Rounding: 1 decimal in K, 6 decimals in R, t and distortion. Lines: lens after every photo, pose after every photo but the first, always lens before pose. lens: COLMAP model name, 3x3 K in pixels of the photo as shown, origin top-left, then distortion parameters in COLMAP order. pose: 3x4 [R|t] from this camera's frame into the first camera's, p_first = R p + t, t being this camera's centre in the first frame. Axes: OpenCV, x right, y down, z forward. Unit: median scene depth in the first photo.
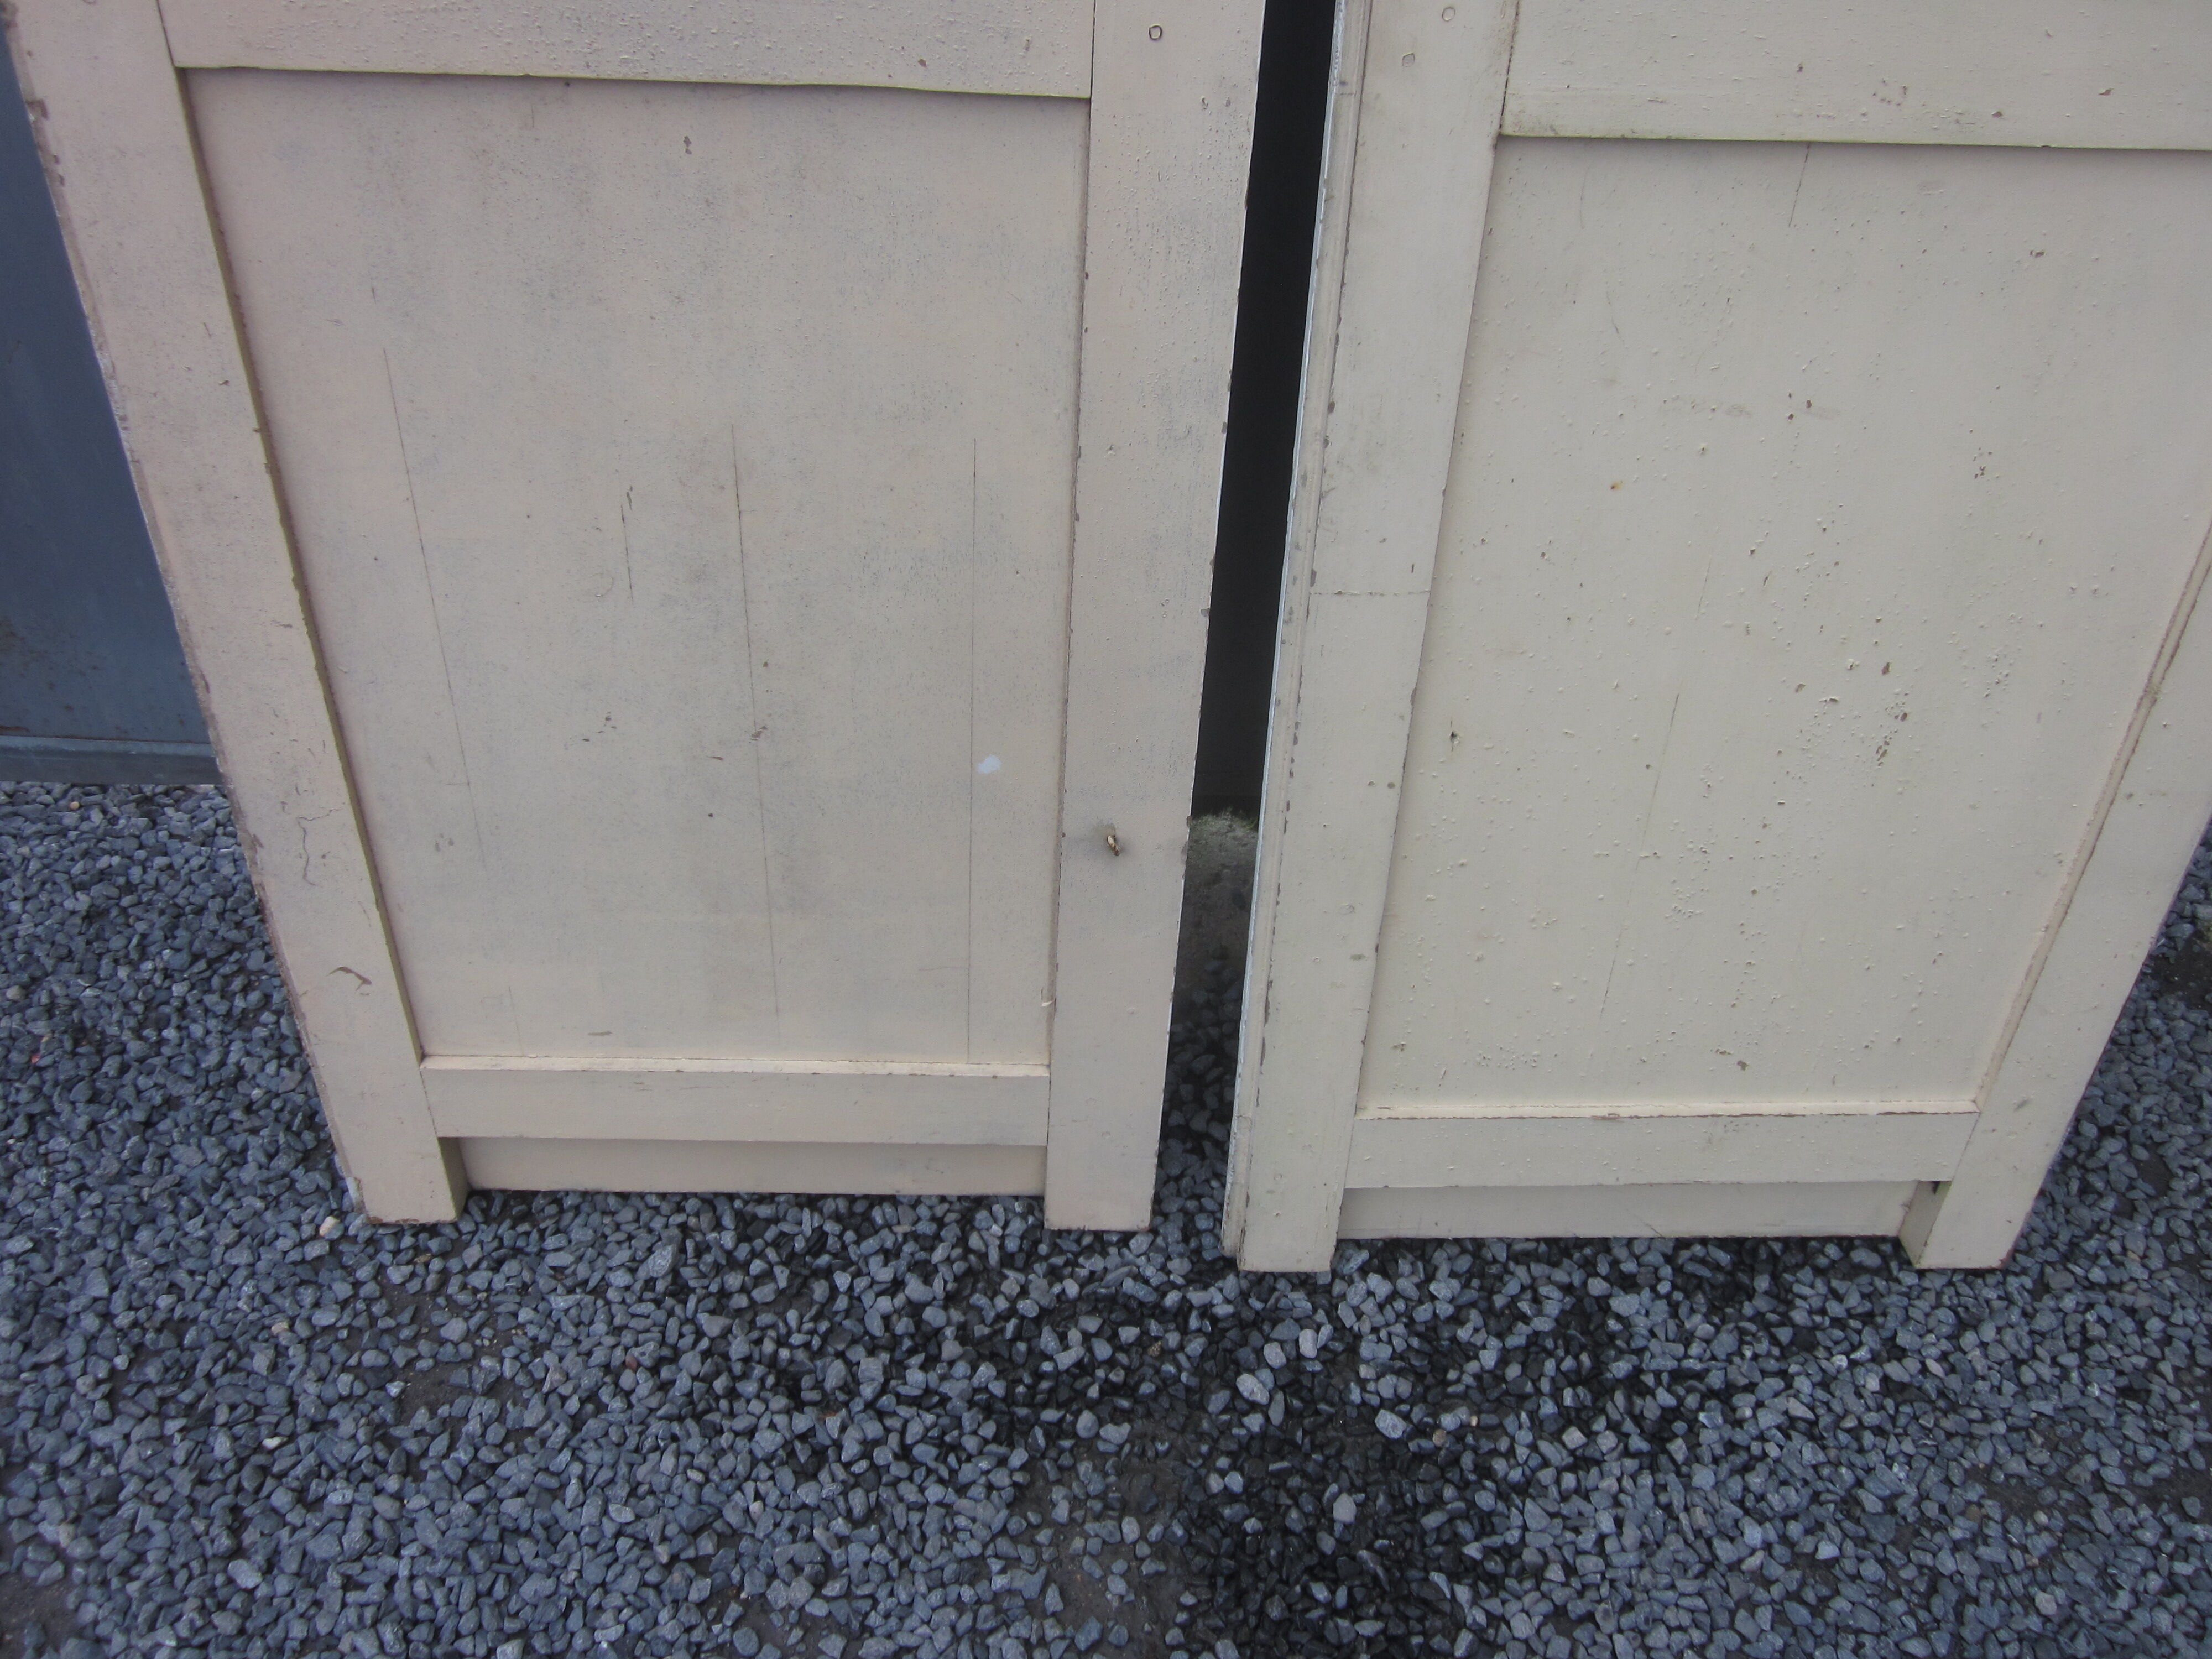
lens RADIAL K [[1831.8, 0, 1110.1], [0, 1831.8, 828.8], [0, 0, 1]] dist [-0.046512, 0.018434]
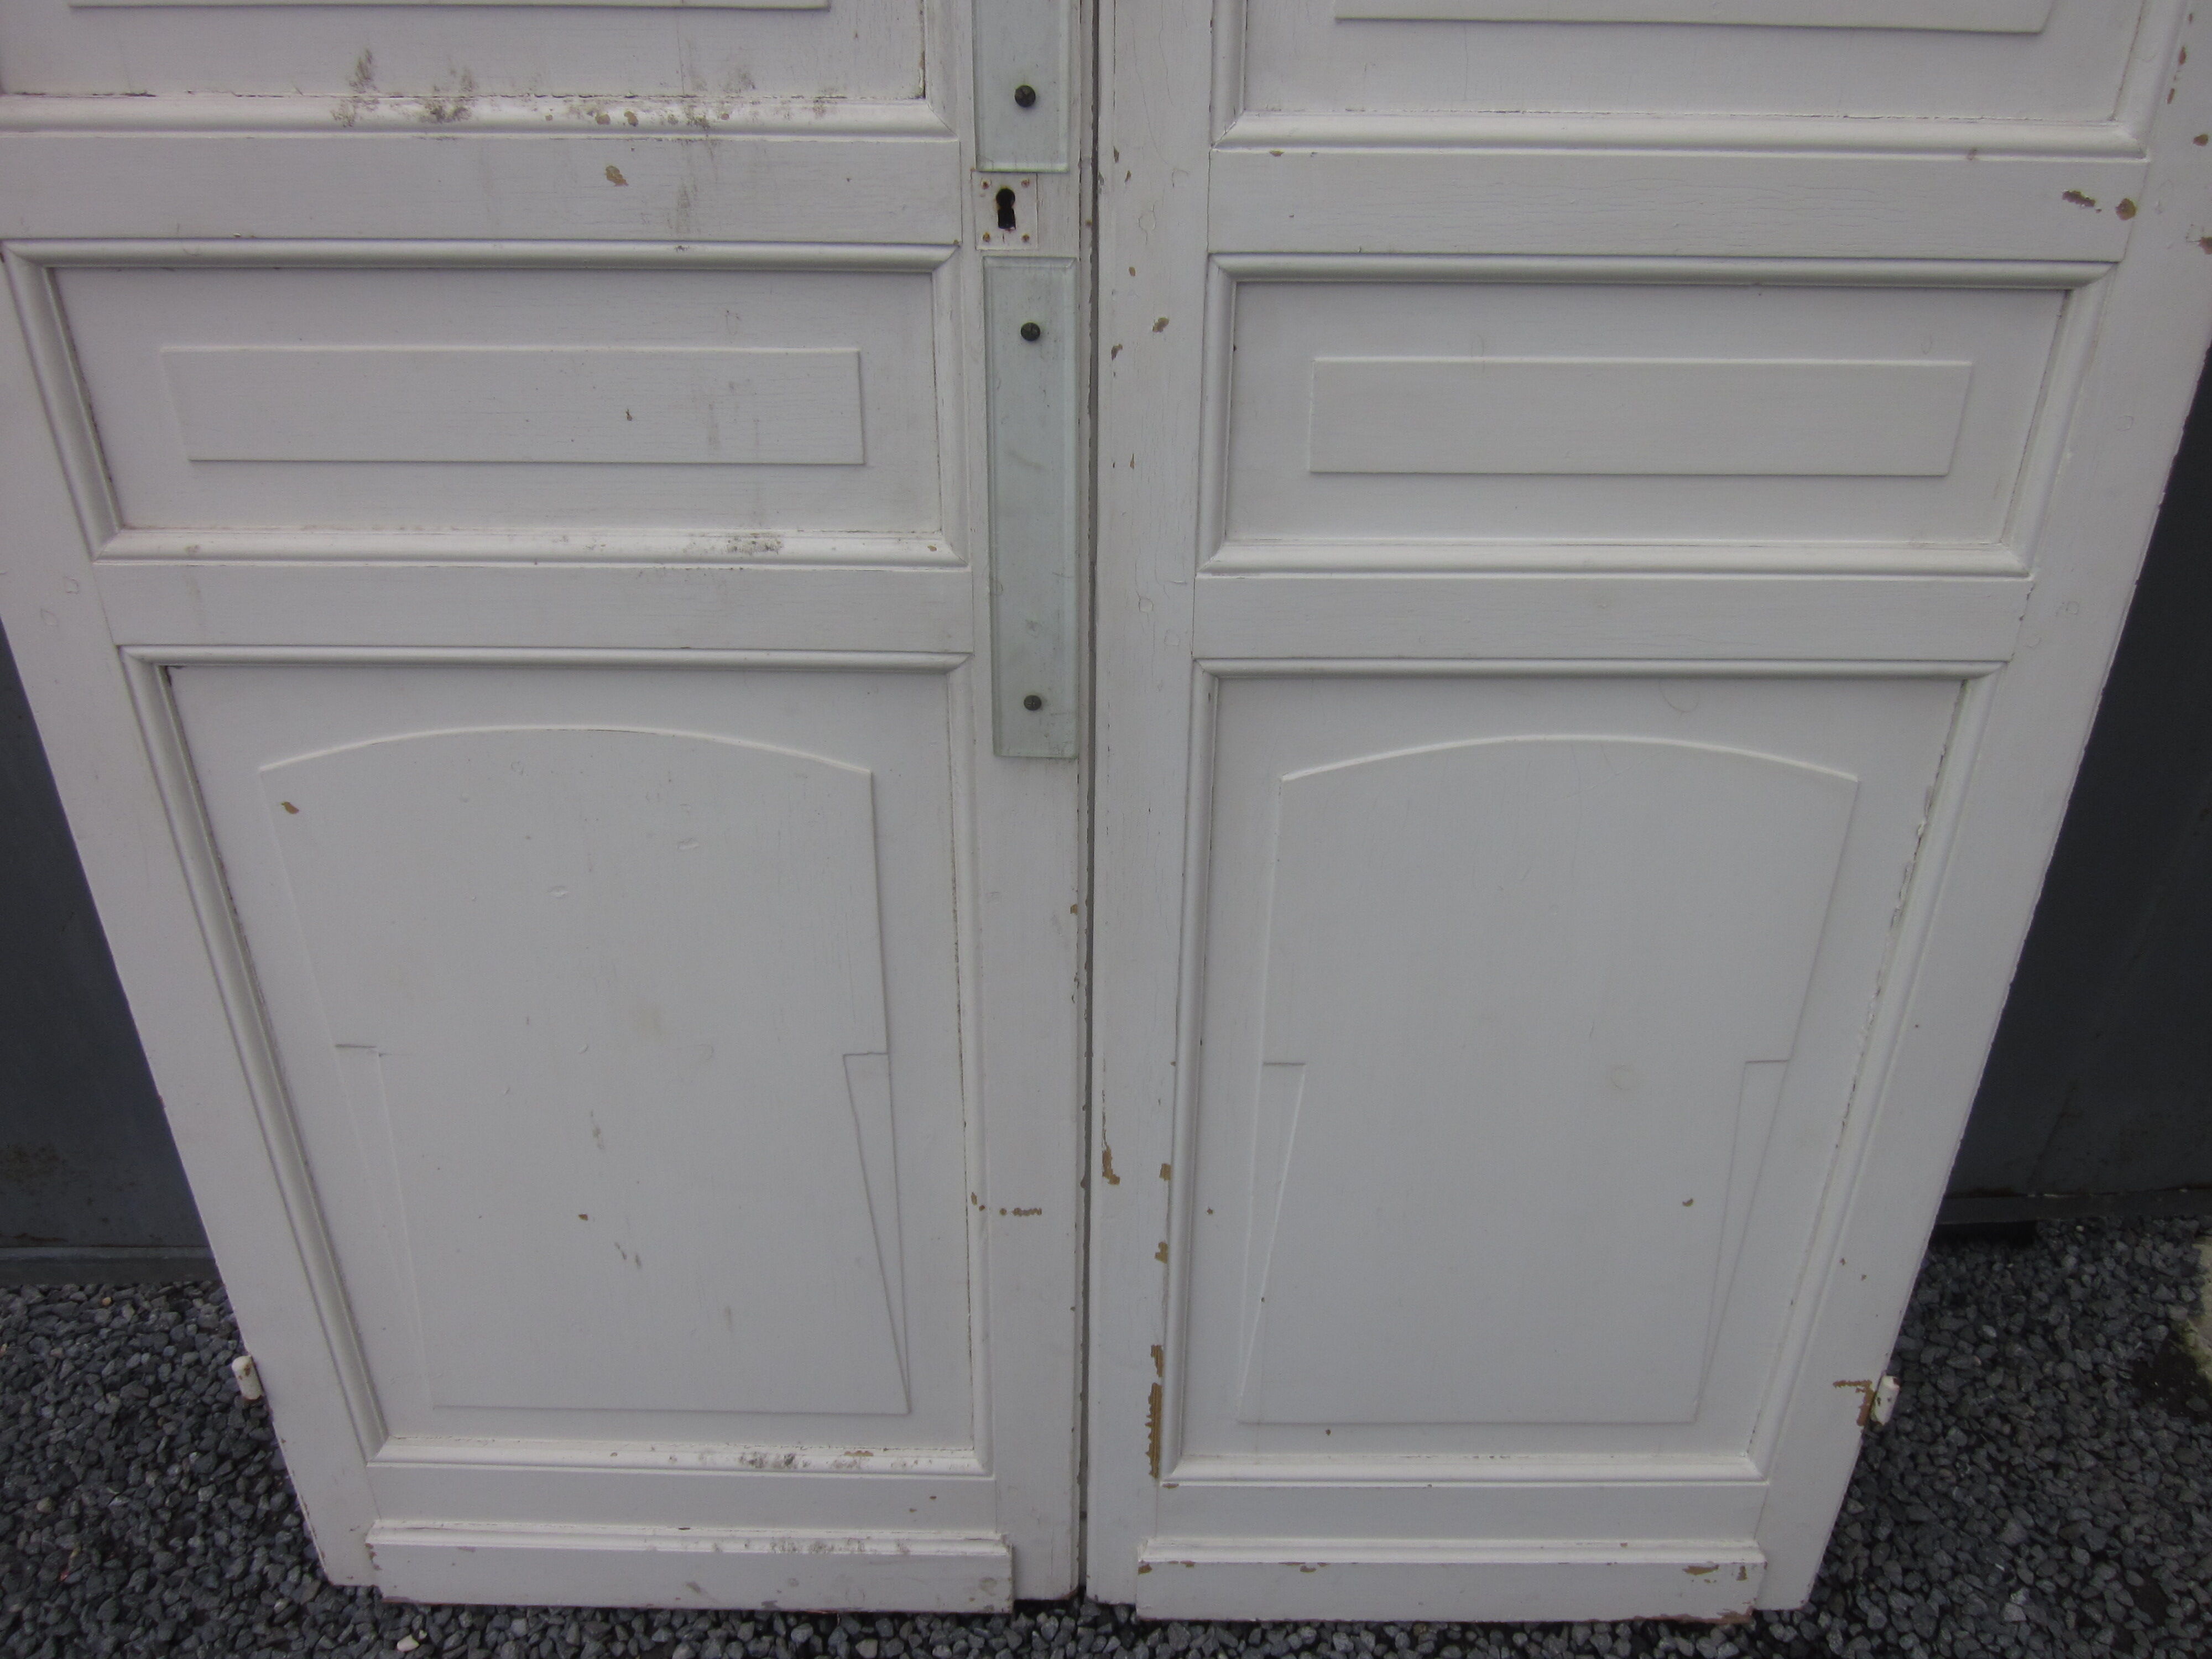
lens RADIAL K [[1831.8, 0, 1111.8], [0, 1831.8, 836.3], [0, 0, 1]] dist [-0.046512, 0.018434]
pose [[0.998961, -0.045449, -0.003235, 0.027264], [0.044453, 0.987726, -0.149735, -0.140806], [0.010001, 0.149436, 0.988721, -0.084515]]
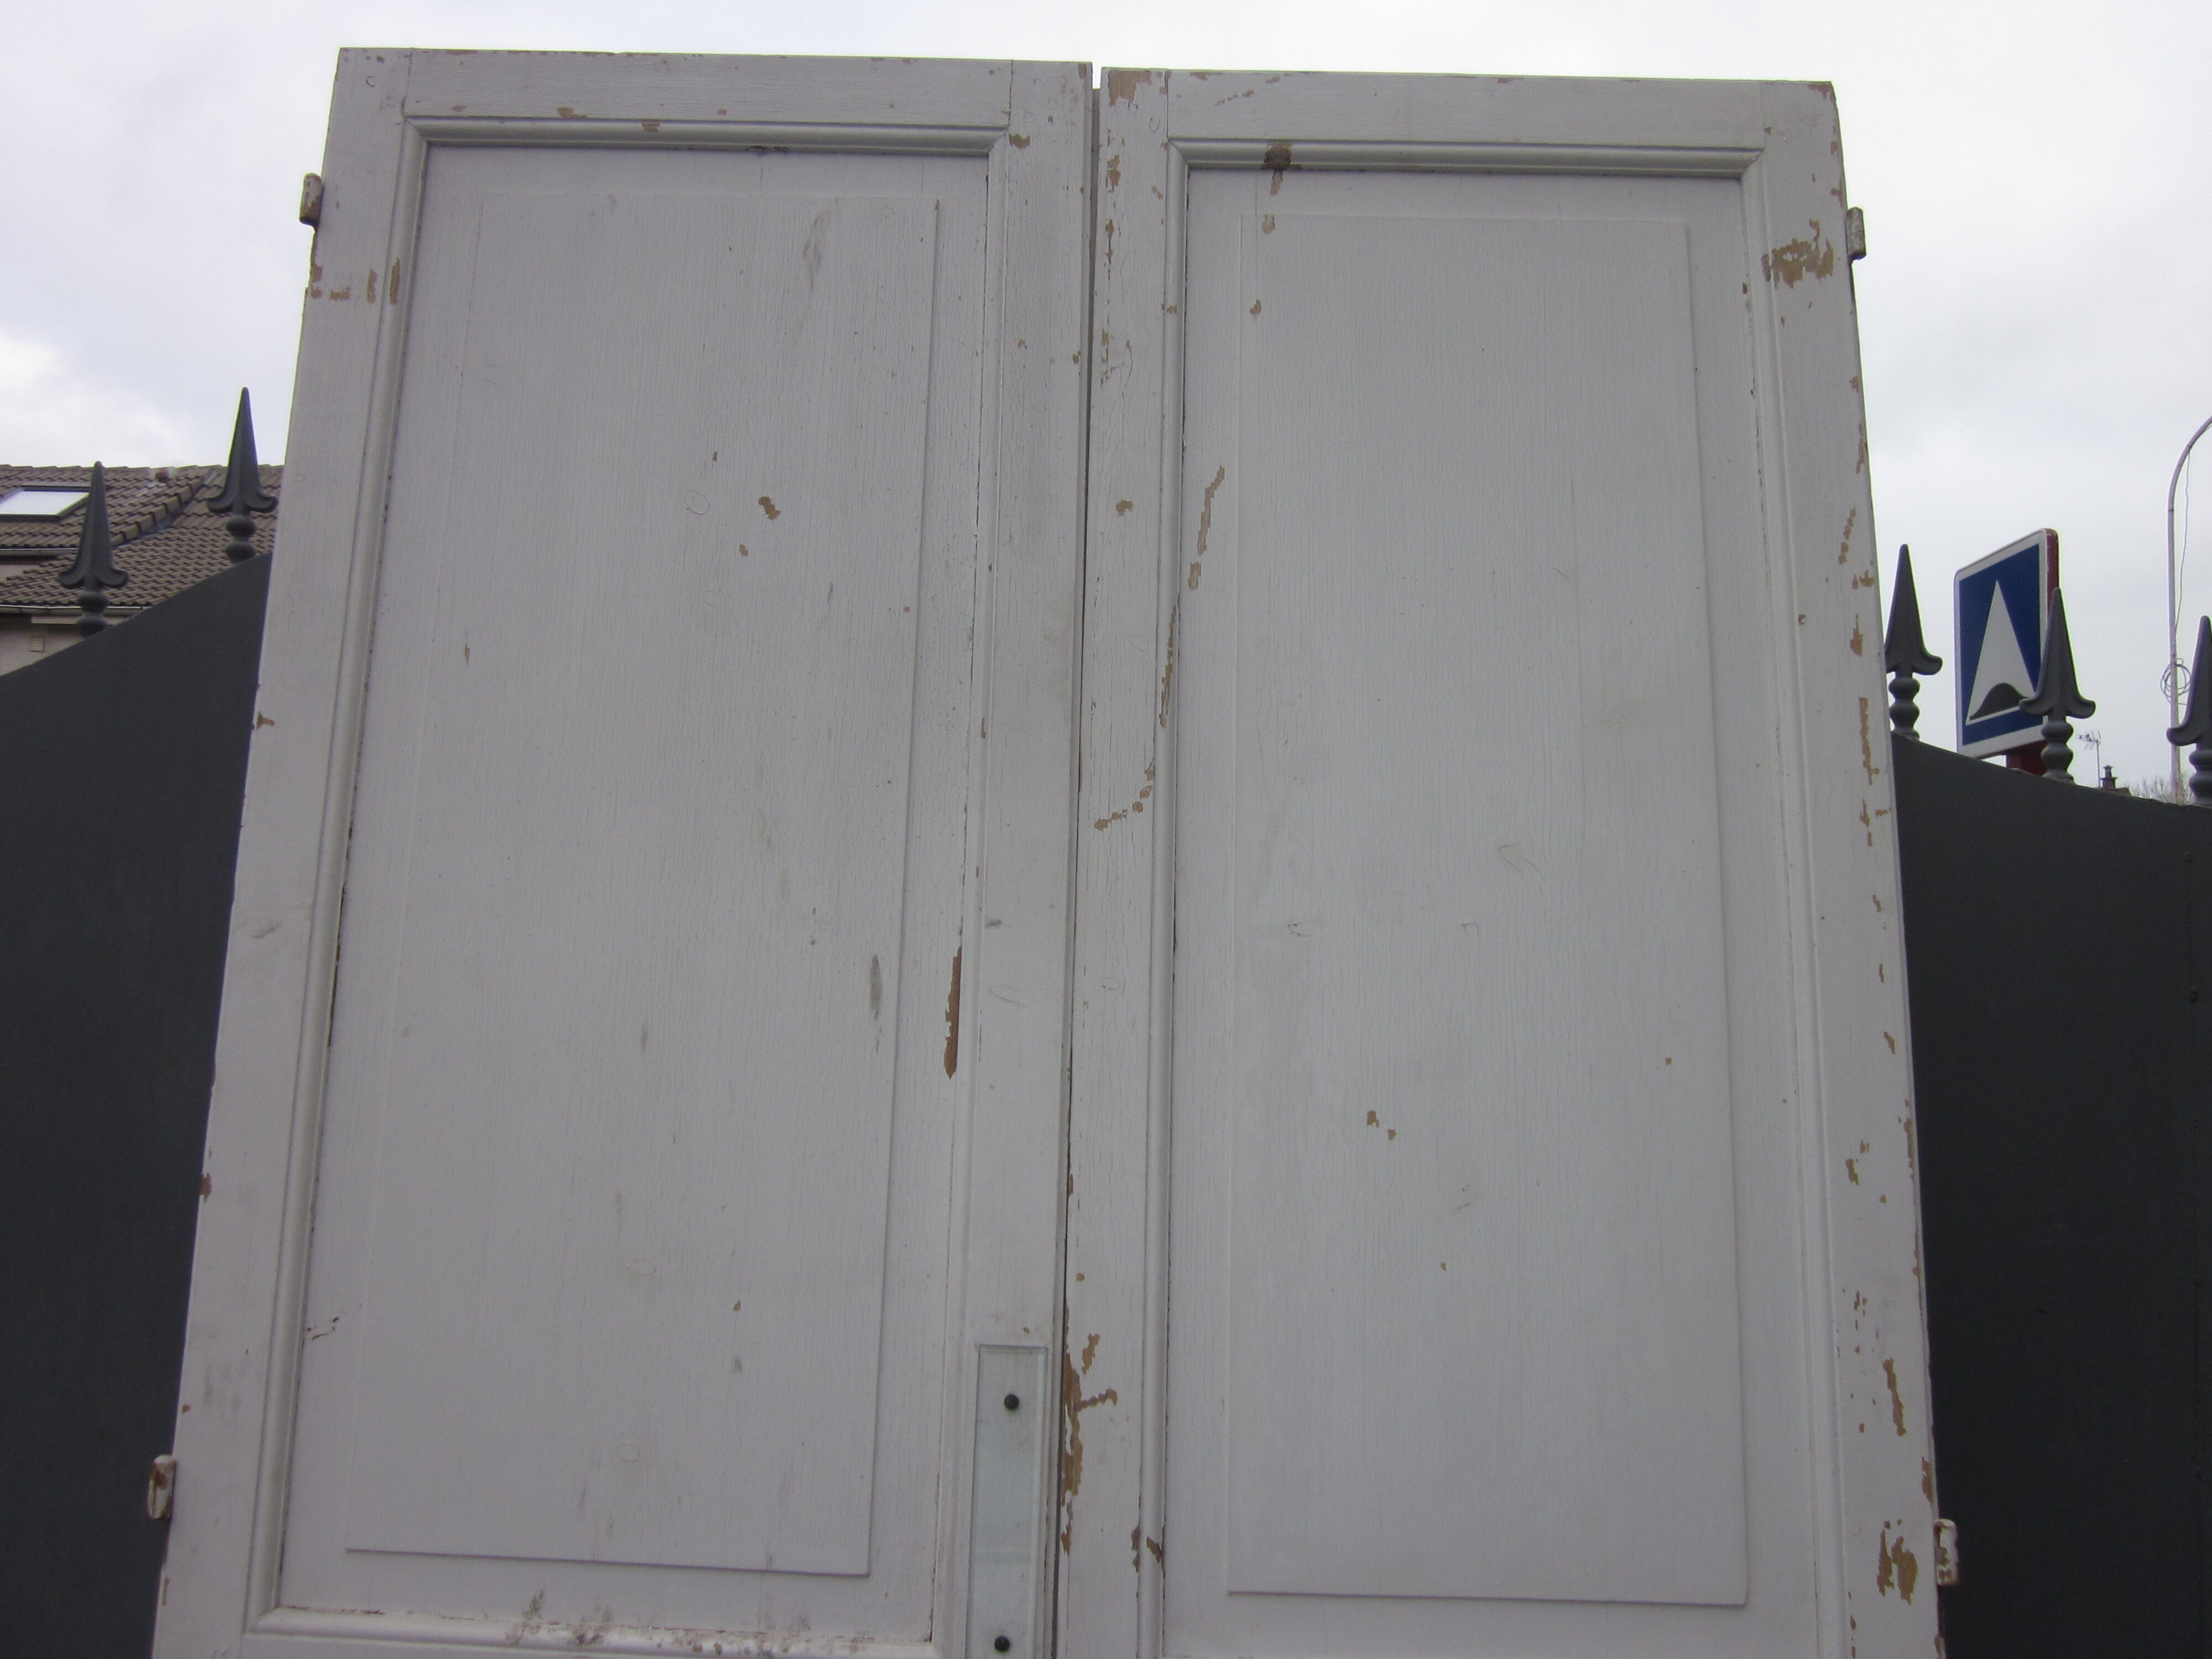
lens RADIAL K [[1829.8, 0, 1111.8], [0, 1829.8, 832.0], [0, 0, 1]] dist [-0.045681, 0.016405]
pose [[0.999371, -0.029014, -0.020388, 0.104094], [0.002054, 0.621359, -0.783524, -0.026892], [0.035401, 0.782989, 0.621027, -0.409024]]
